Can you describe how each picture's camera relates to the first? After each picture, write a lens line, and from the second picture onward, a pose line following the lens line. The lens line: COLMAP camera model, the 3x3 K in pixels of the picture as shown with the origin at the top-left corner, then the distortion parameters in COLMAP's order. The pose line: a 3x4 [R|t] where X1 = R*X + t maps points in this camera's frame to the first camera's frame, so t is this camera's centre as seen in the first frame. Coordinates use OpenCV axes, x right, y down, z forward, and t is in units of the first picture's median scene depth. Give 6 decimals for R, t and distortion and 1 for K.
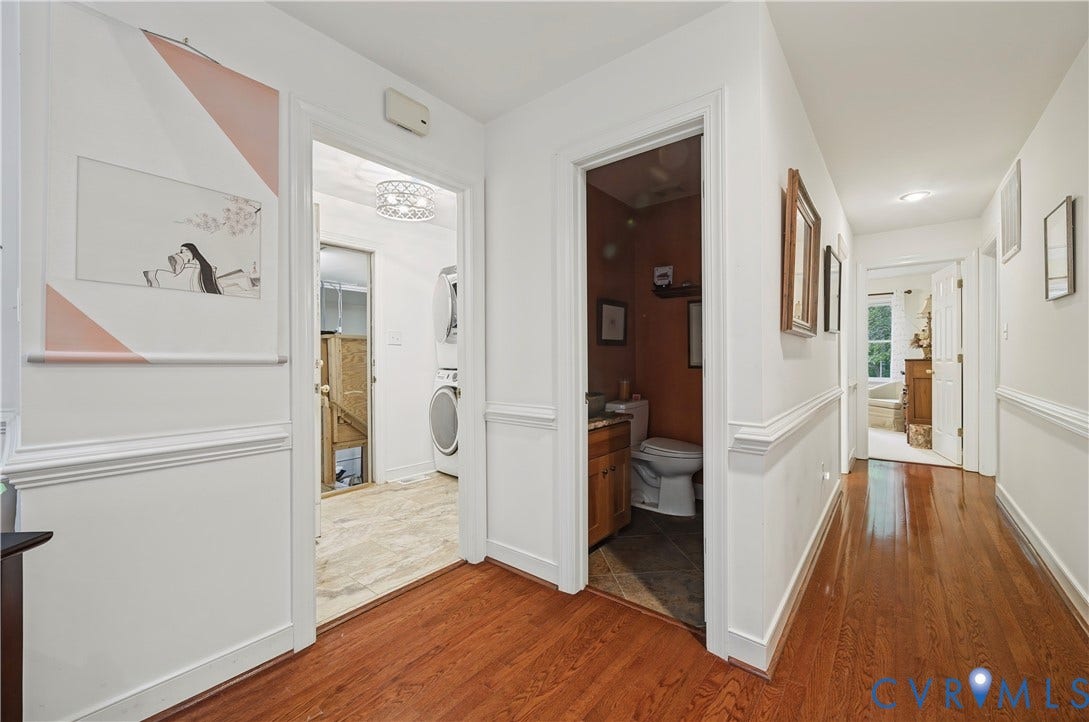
lens RADIAL K [[429.6, 0, 545.0], [0, 429.6, 361.0], [0, 0, 1]] dist [-0.009297, 0.001118]
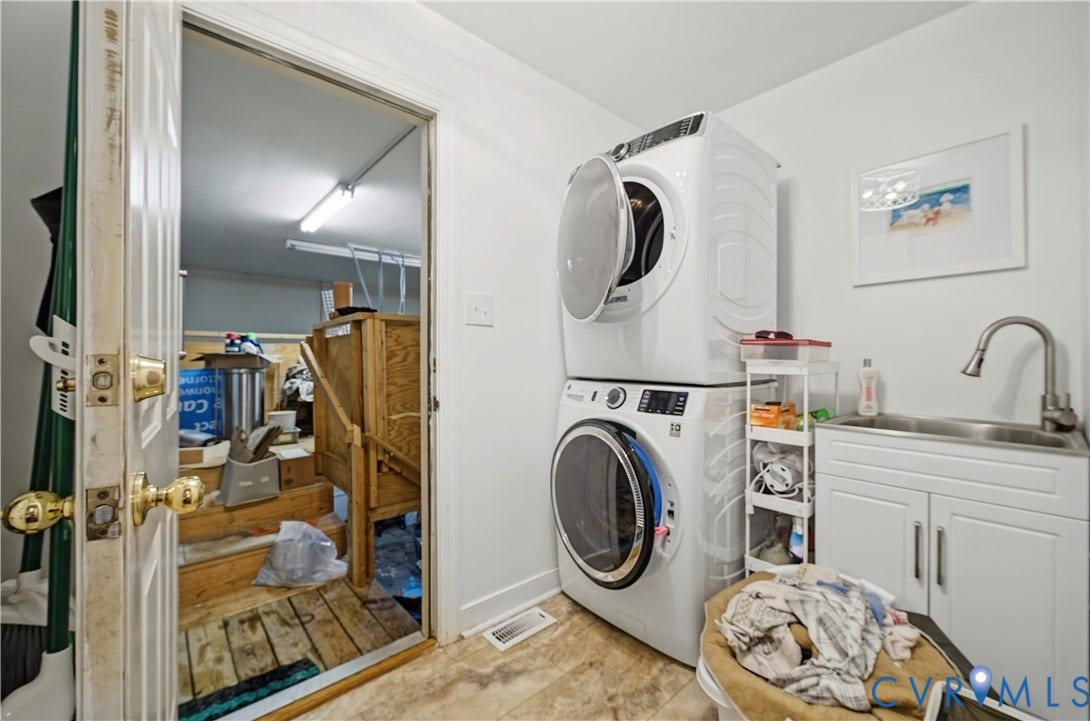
lens RADIAL K [[428.8, 0, 548.0], [0, 428.8, 356.6], [0, 0, 1]] dist [-0.001180, -0.000268]
pose [[0.987726, -0.000073, -0.156199, -0.205761], [-0.001182, 0.999968, -0.007941, -0.001698], [0.156194, 0.008029, 0.987694, 0.558105]]
